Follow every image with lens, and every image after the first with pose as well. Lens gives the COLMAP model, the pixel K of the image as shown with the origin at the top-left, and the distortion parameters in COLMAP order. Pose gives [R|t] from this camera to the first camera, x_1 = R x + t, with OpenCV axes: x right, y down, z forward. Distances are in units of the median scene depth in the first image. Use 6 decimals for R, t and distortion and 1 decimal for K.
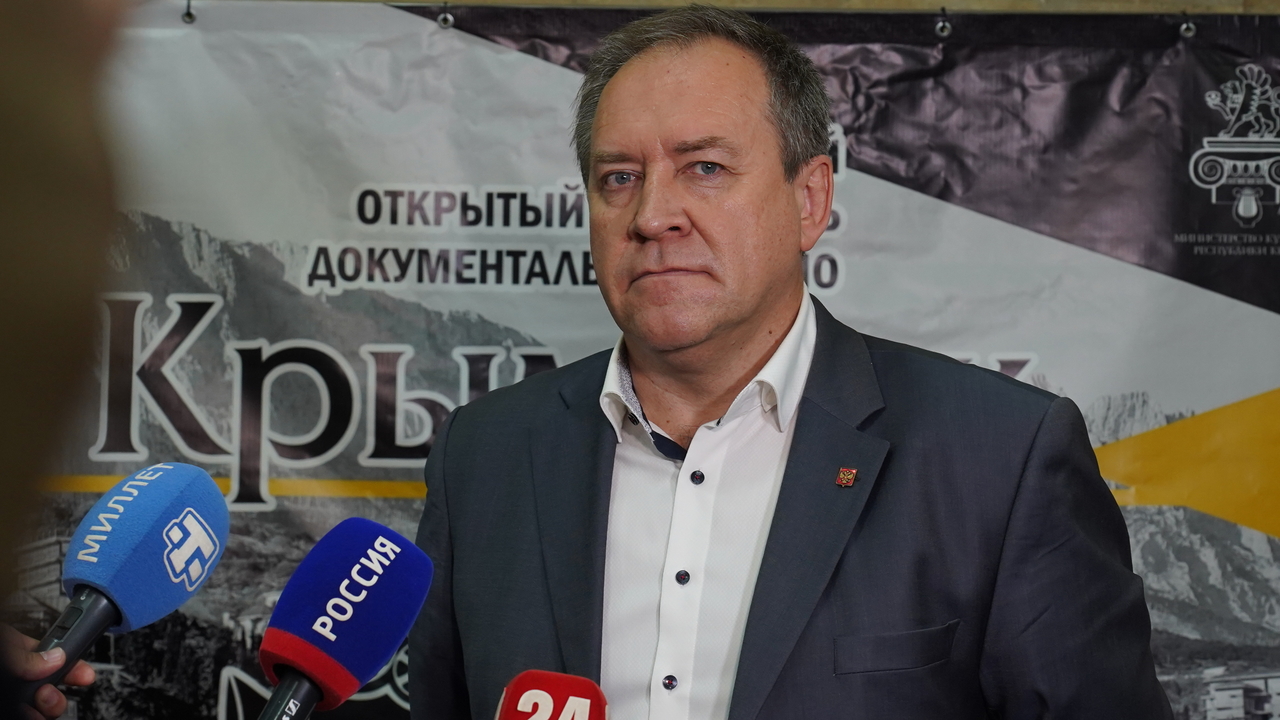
lens RADIAL K [[2800.3, 0, 645.1], [0, 2800.3, 419.3], [0, 0, 1]] dist [-0.006410, 0.000000]
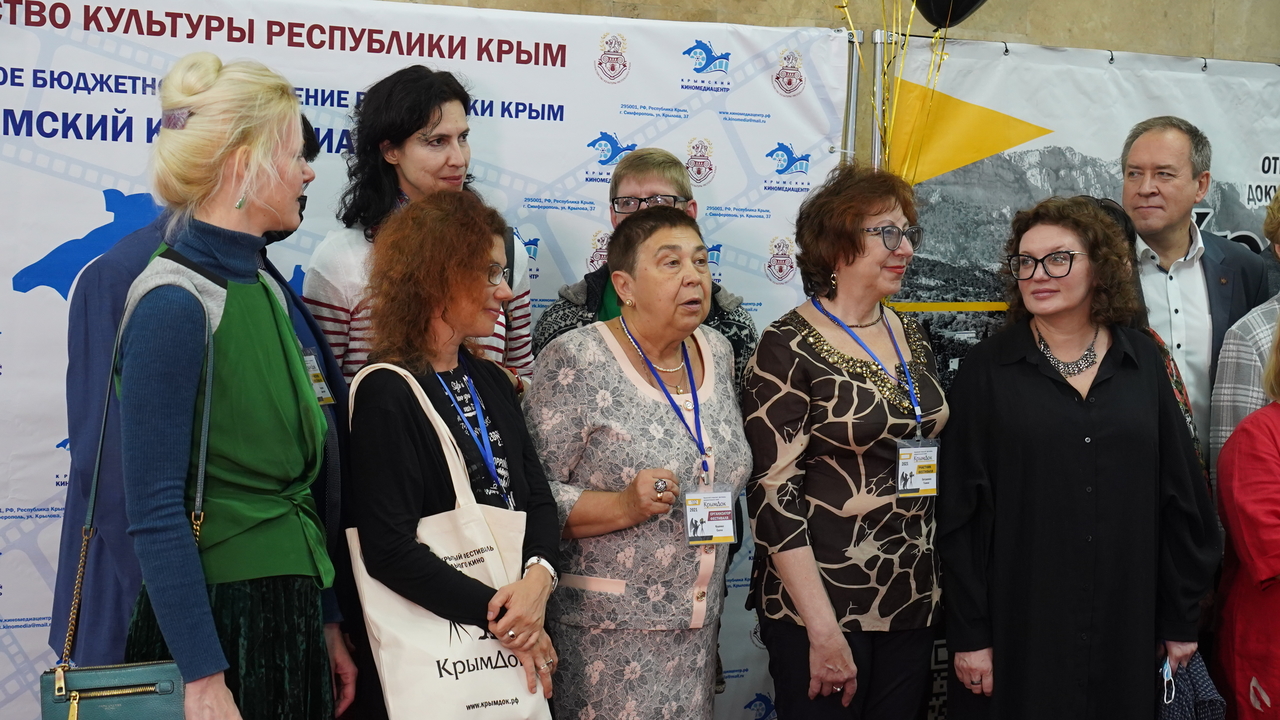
lens RADIAL K [[2048.1, 0, 670.0], [0, 2048.1, 402.4], [0, 0, 1]] dist [-0.025446, 0.000000]
pose [[0.872617, -0.051107, 0.485724, -1.201366], [0.006249, 0.995597, 0.093529, -0.045605], [-0.488365, -0.078580, 0.869094, -0.088002]]
